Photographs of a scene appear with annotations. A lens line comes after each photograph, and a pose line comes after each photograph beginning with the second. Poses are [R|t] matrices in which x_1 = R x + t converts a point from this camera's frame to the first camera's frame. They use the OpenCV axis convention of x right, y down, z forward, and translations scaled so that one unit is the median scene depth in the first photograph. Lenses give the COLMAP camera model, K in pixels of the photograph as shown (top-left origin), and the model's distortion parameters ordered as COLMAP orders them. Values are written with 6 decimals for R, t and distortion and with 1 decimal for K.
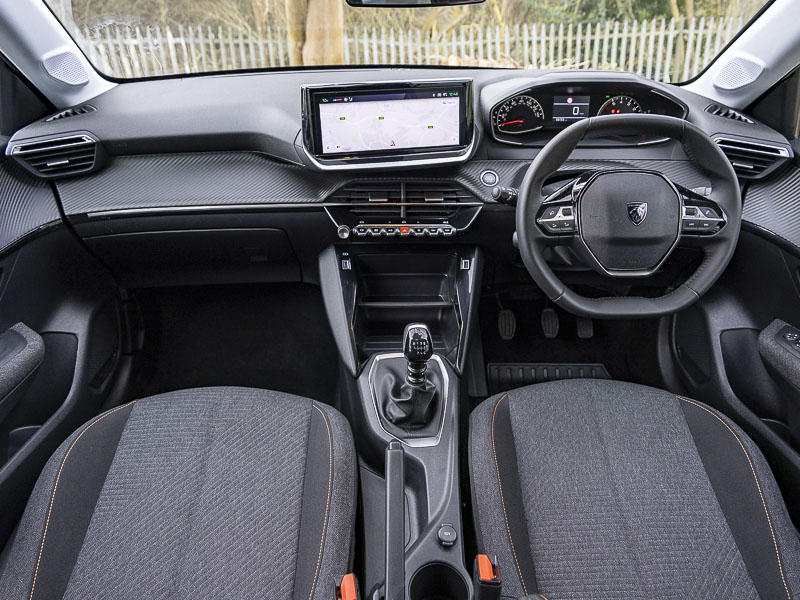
lens RADIAL K [[626.9, 0, 400.0], [0, 626.9, 300.0], [0, 0, 1]] dist [-0.013164, -0.000320]
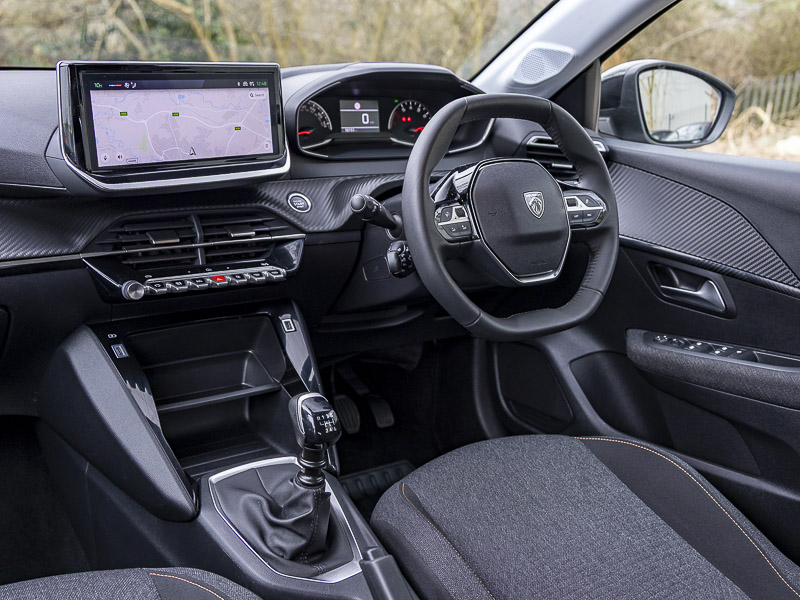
lens RADIAL K [[896.8, 0, 400.0], [0, 896.8, 300.0], [0, 0, 1]] dist [0.005919, 0.018318]
pose [[0.823756, -0.123252, 0.553385, -0.377142], [0.231163, 0.964280, -0.129335, 0.081905], [-0.517677, 0.234462, 0.822823, 0.117344]]
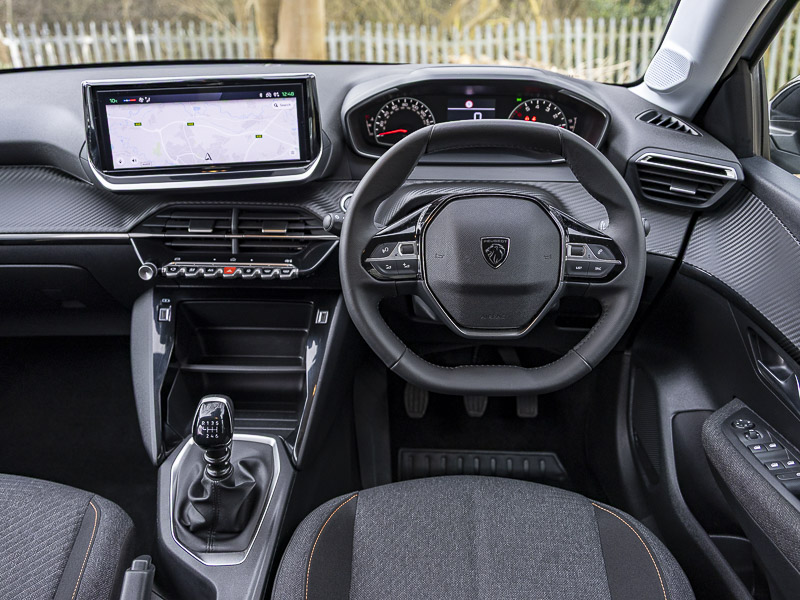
lens RADIAL K [[792.1, 0, 400.0], [0, 792.1, 300.0], [0, 0, 1]] dist [-0.016957, -0.024385]
pose [[0.999192, 0.016420, -0.036691, 0.254402], [-0.019117, 0.997044, -0.074411, -0.009023], [0.035361, 0.075053, 0.996552, 0.061142]]
